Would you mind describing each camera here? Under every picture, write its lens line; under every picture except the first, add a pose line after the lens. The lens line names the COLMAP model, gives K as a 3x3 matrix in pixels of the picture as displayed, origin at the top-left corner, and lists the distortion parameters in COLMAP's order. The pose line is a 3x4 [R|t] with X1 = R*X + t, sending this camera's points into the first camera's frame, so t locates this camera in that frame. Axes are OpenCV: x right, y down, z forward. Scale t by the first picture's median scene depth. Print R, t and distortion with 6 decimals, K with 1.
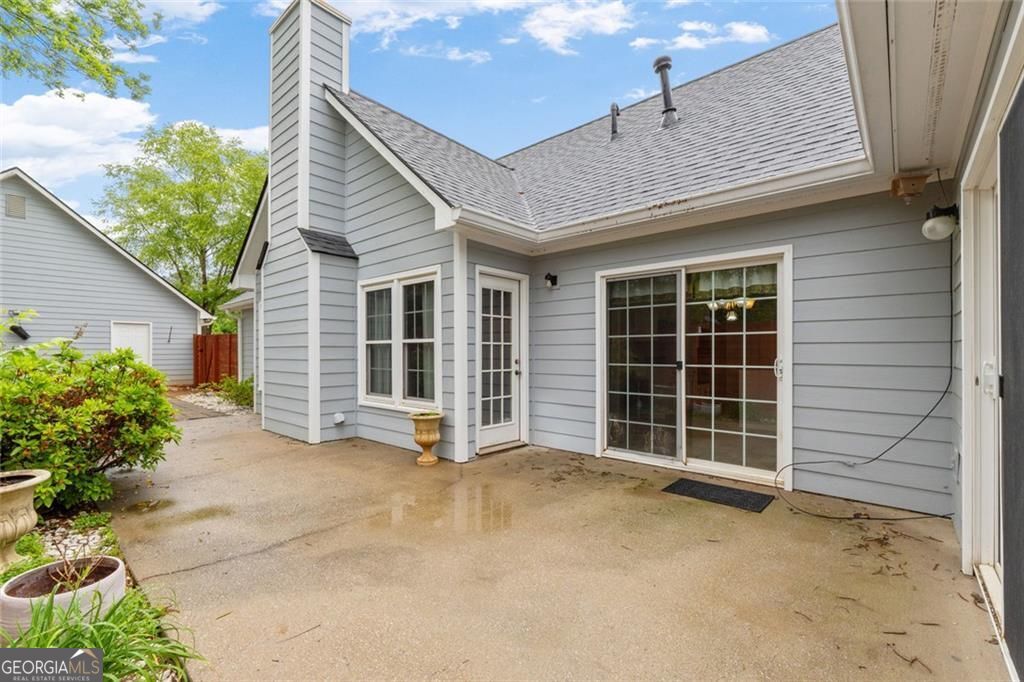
lens RADIAL K [[440.2, 0, 509.3], [0, 440.2, 349.8], [0, 0, 1]] dist [0.019715, 0.000291]
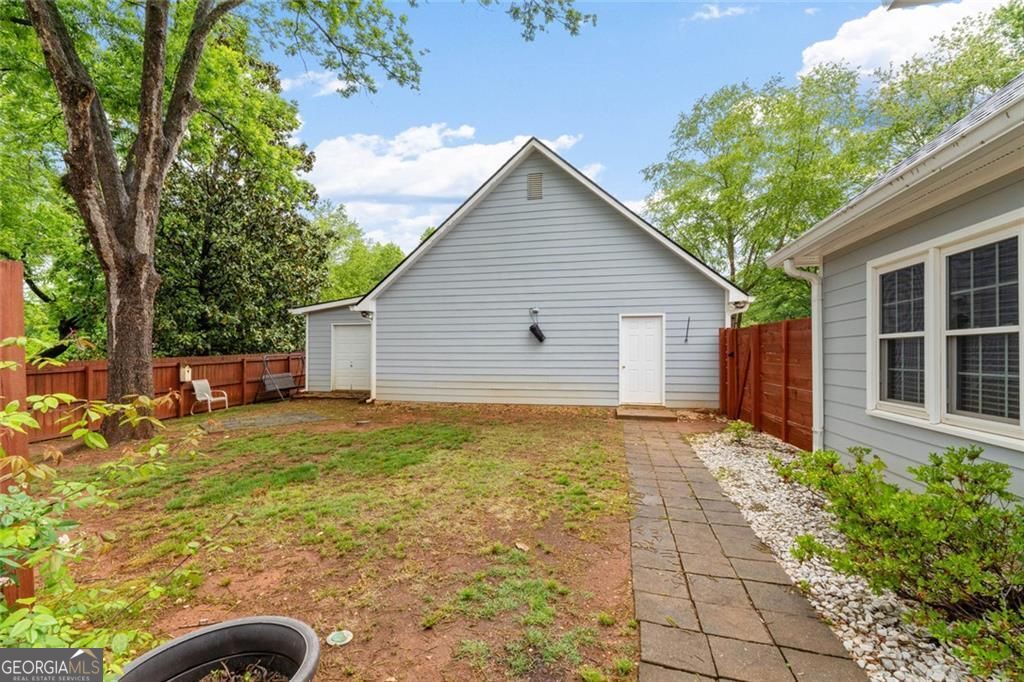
lens RADIAL K [[440.2, 0, 507.2], [0, 440.2, 350.4], [0, 0, 1]] dist [0.019715, 0.000291]
pose [[0.480530, -0.005982, -0.876958, -0.319126], [0.003602, 0.999982, -0.004848, -0.001670], [0.876971, -0.000829, 0.480543, 0.454823]]
